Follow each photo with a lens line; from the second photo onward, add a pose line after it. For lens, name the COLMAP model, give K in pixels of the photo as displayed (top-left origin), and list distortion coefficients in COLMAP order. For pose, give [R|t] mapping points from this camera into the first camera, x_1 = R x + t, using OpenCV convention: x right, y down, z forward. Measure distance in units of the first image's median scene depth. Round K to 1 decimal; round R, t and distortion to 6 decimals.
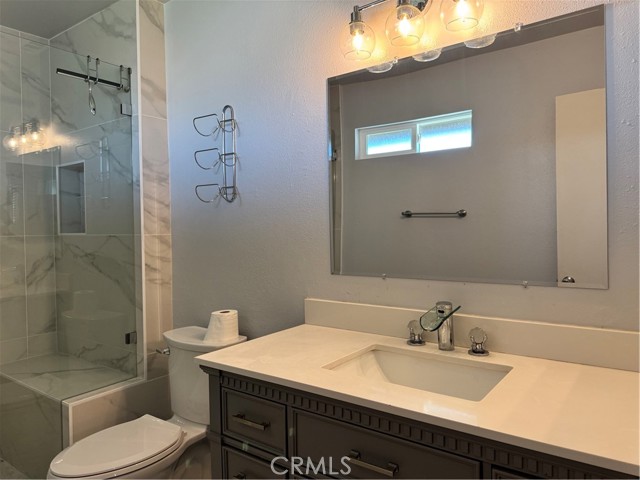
lens RADIAL K [[463.2, 0, 320.3], [0, 463.2, 233.2], [0, 0, 1]] dist [0.051436, -0.063912]
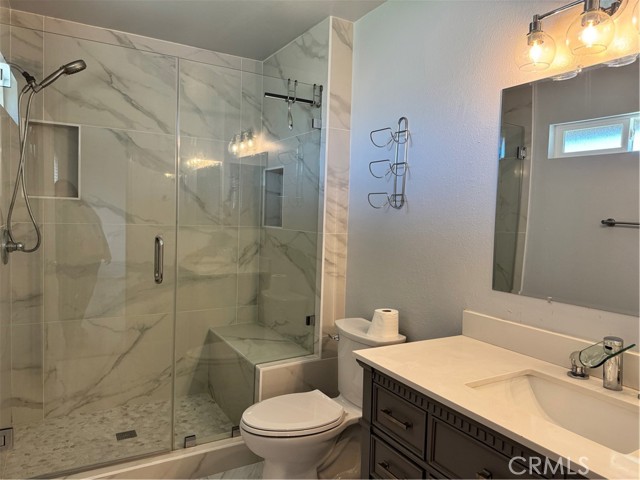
lens RADIAL K [[453.1, 0, 318.7], [0, 453.1, 237.5], [0, 0, 1]] dist [0.138605, -0.188145]
pose [[0.918497, 0.064596, -0.390116, 0.044805], [-0.050999, 0.997679, 0.045124, -0.035350], [0.392125, -0.021551, 0.919659, -0.036873]]
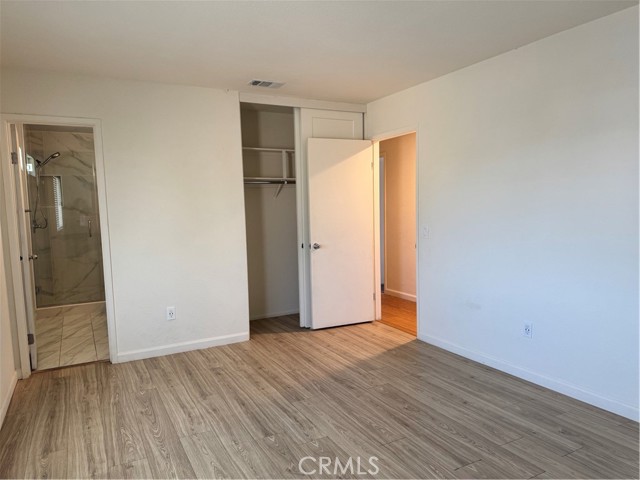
lens RADIAL K [[452.9, 0, 320.0], [0, 452.9, 240.0], [0, 0, 1]] dist [0.060093, -0.062651]
pose [[0.908863, 0.028104, -0.416146, 1.599108], [0.002764, 0.997300, 0.073389, -0.044555], [0.417085, -0.067851, 0.906331, -1.073159]]
